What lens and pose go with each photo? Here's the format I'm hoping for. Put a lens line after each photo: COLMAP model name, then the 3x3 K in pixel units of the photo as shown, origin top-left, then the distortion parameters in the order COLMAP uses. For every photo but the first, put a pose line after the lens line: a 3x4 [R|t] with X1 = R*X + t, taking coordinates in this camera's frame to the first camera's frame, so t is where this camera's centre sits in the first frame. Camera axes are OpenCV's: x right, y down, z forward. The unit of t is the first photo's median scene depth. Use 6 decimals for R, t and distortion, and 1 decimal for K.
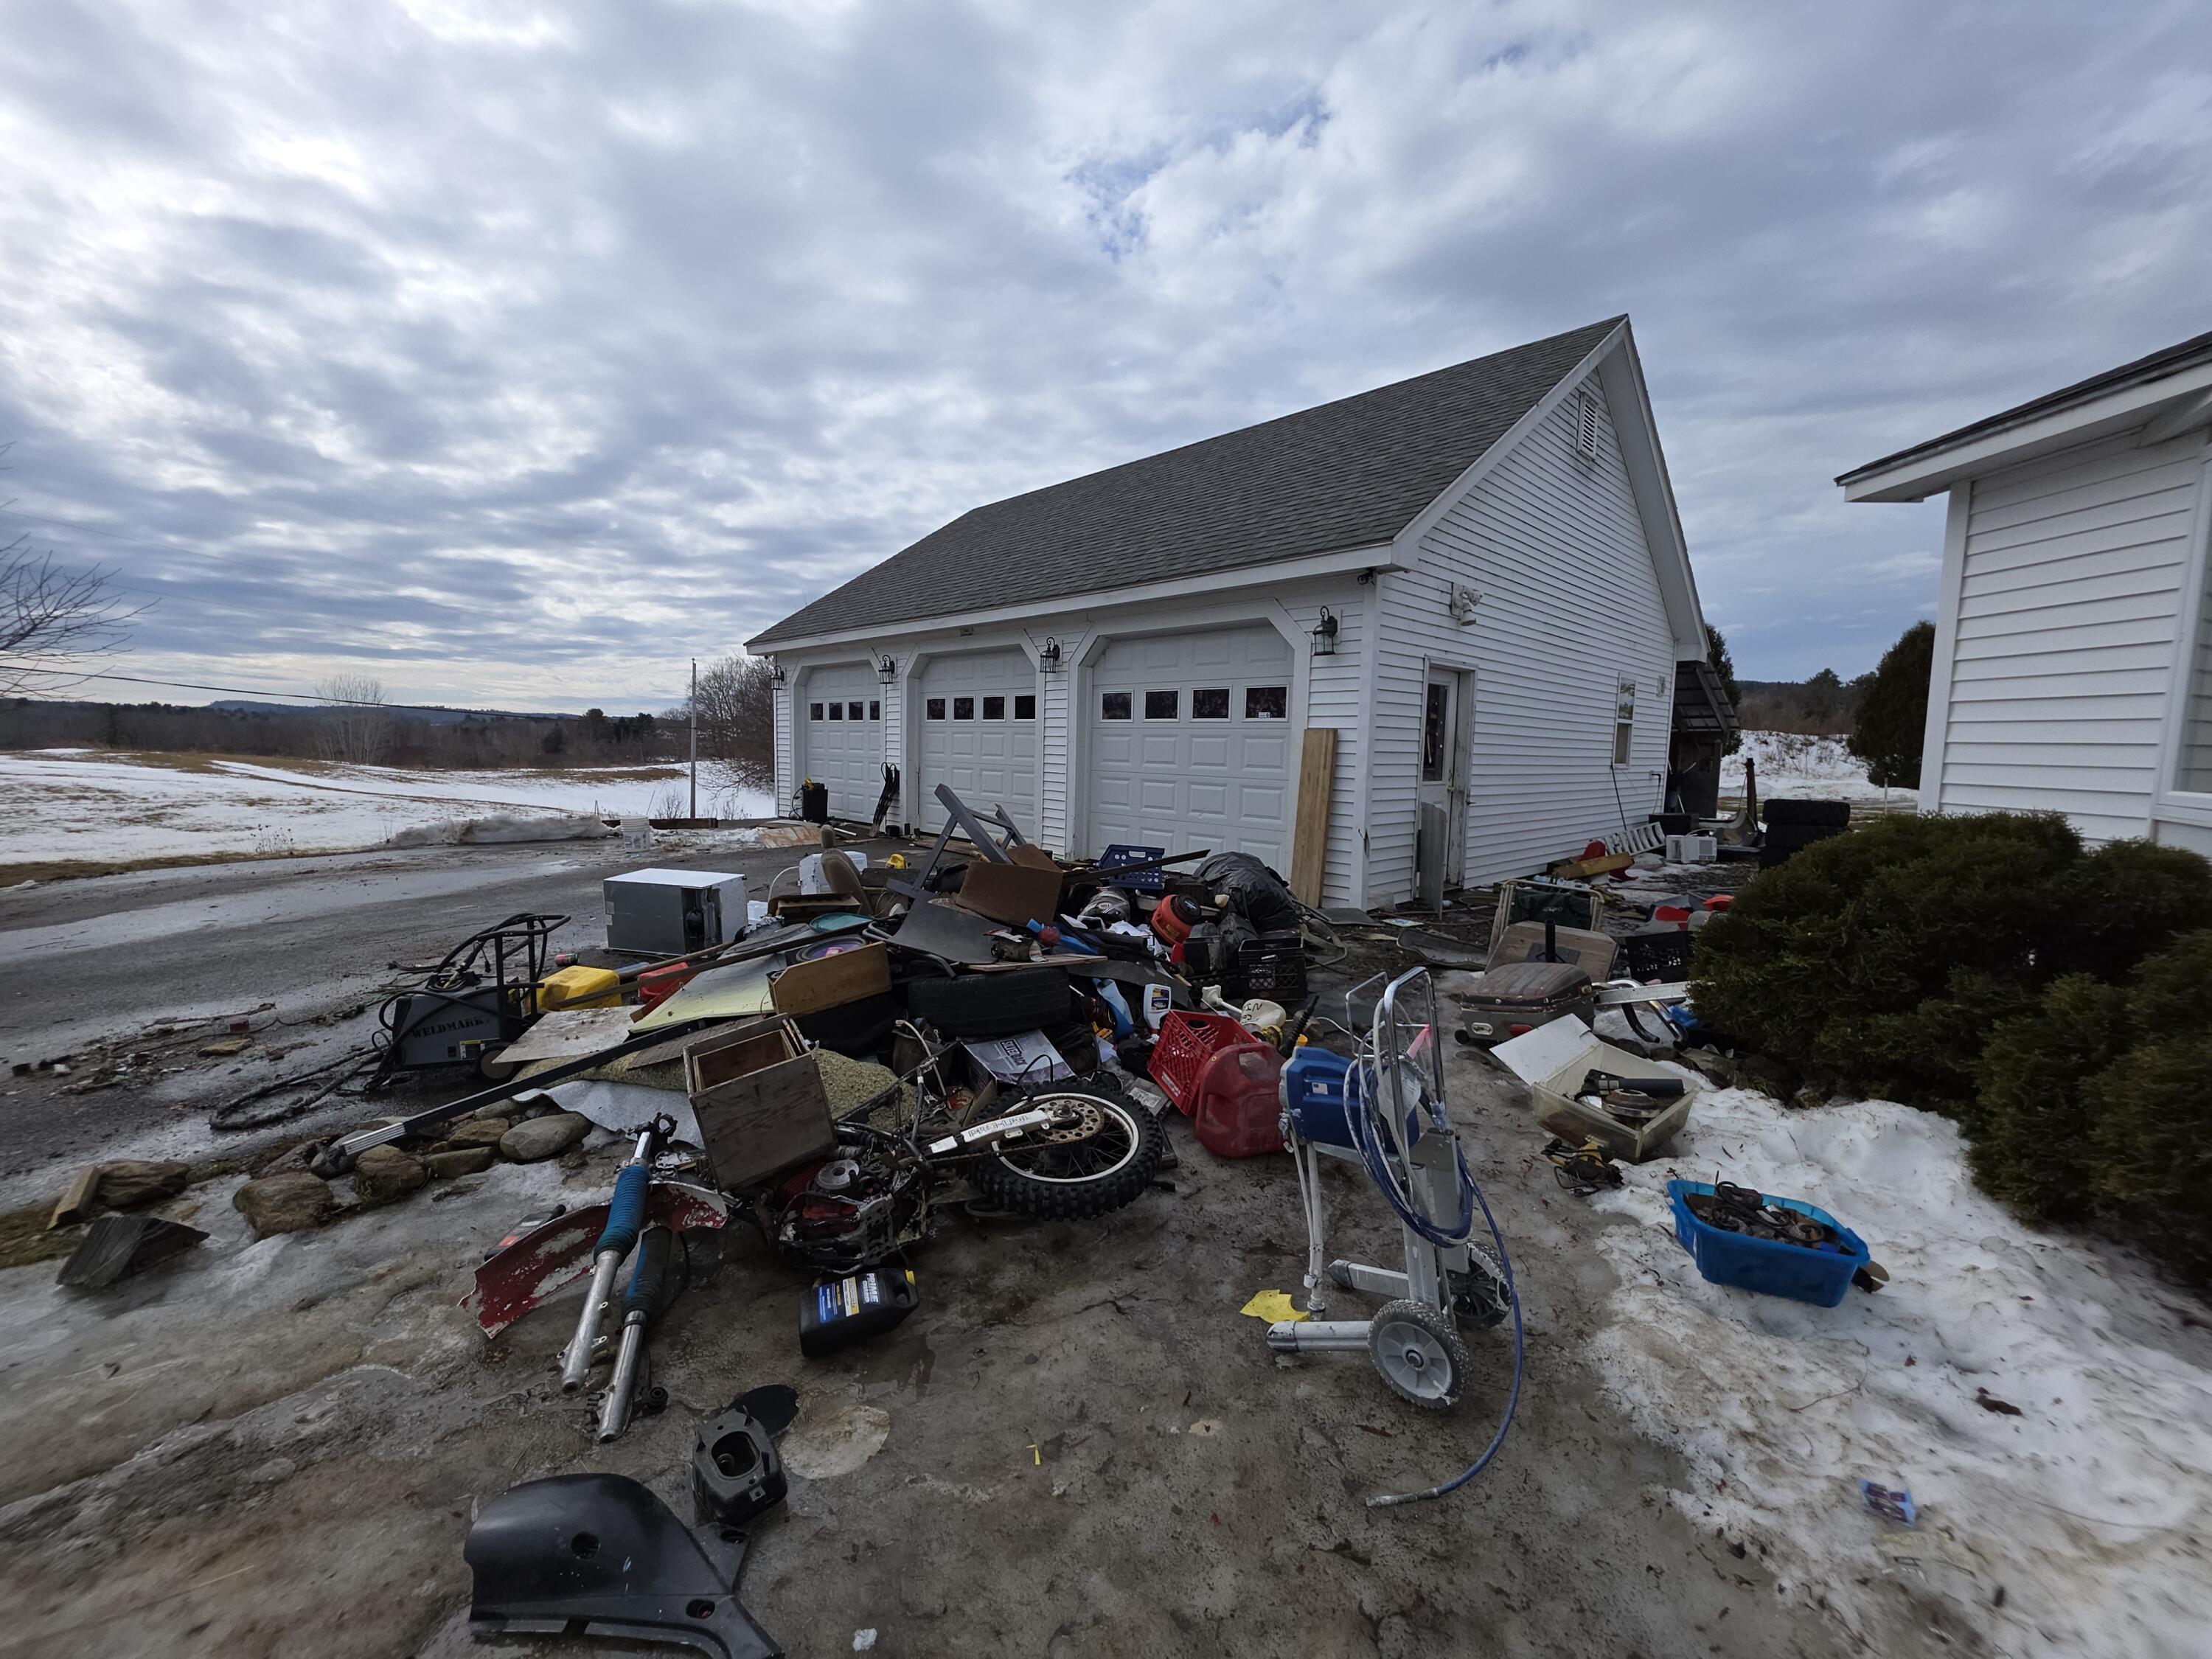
lens RADIAL K [[890.1, 0, 1076.5], [0, 890.1, 824.2], [0, 0, 1]] dist [0.021838, 0.000039]
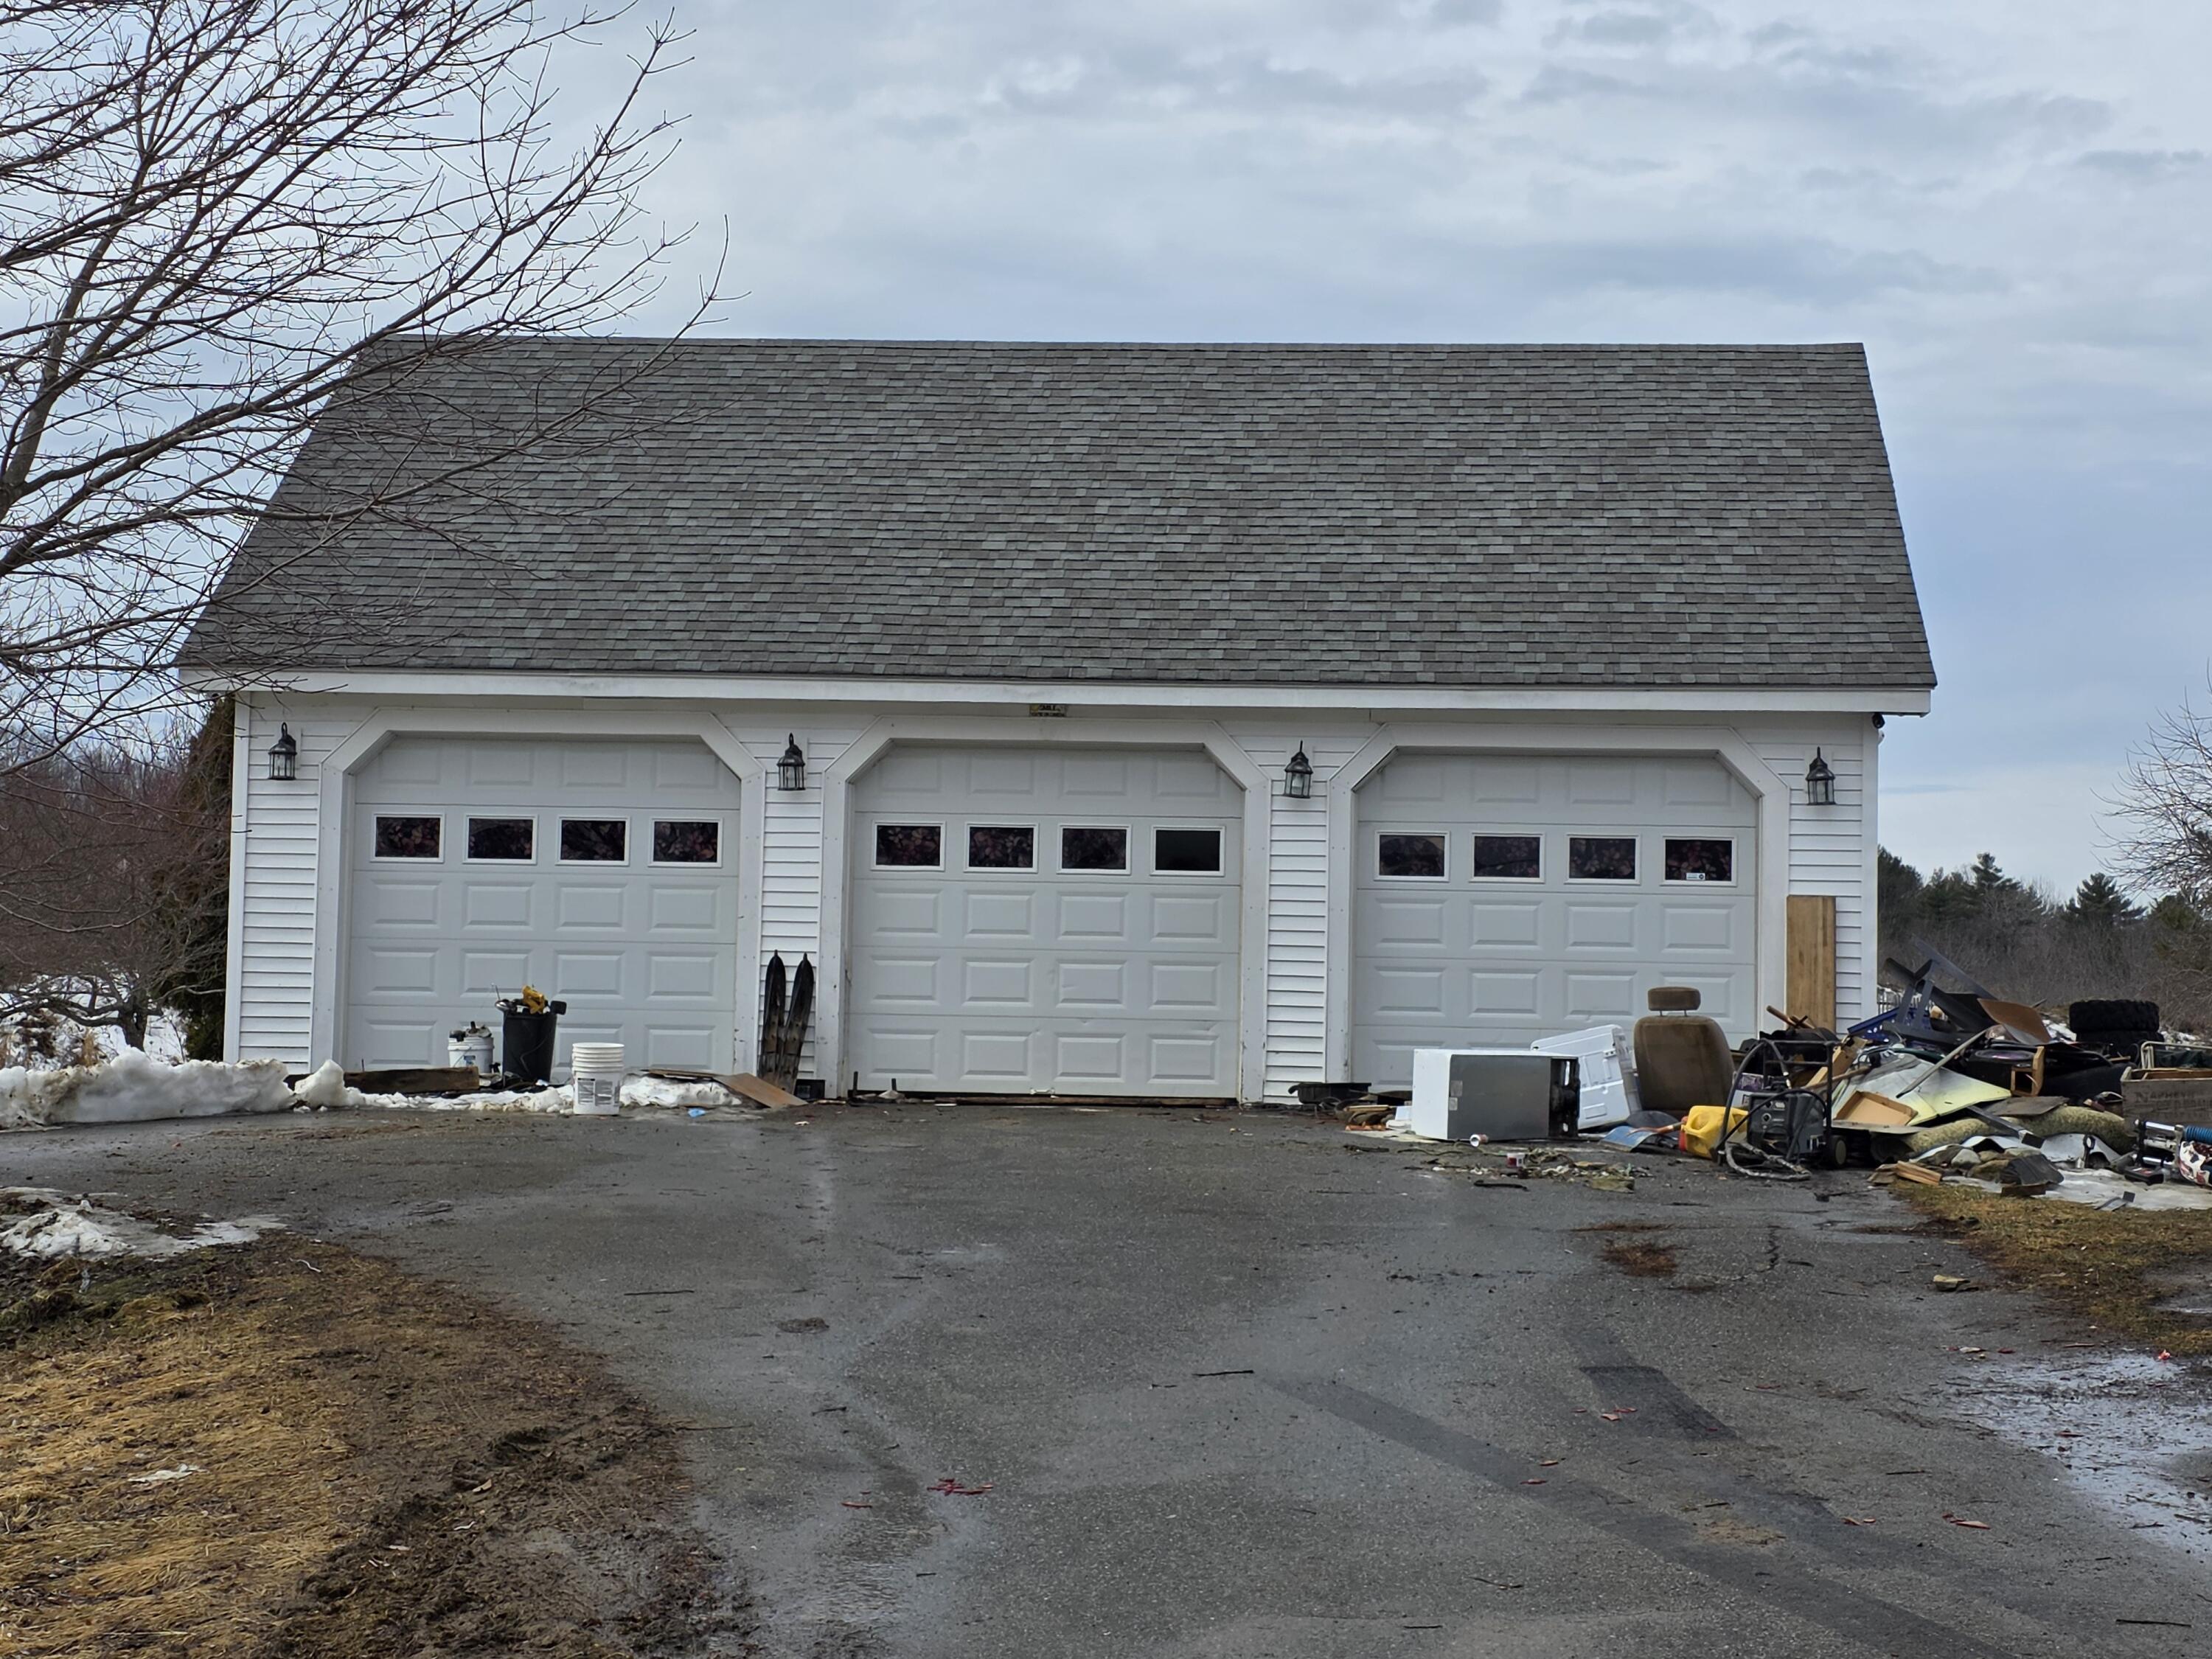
lens RADIAL K [[4108.8, 0, 1106.0], [0, 4108.8, 829.5], [0, 0, 1]] dist [0.267539, -0.004115]
pose [[0.747398, 0.034968, 0.663456, -2.128981], [0.055295, 0.991875, -0.114569, 0.179133], [-0.662071, 0.122314, 0.739392, -1.064409]]
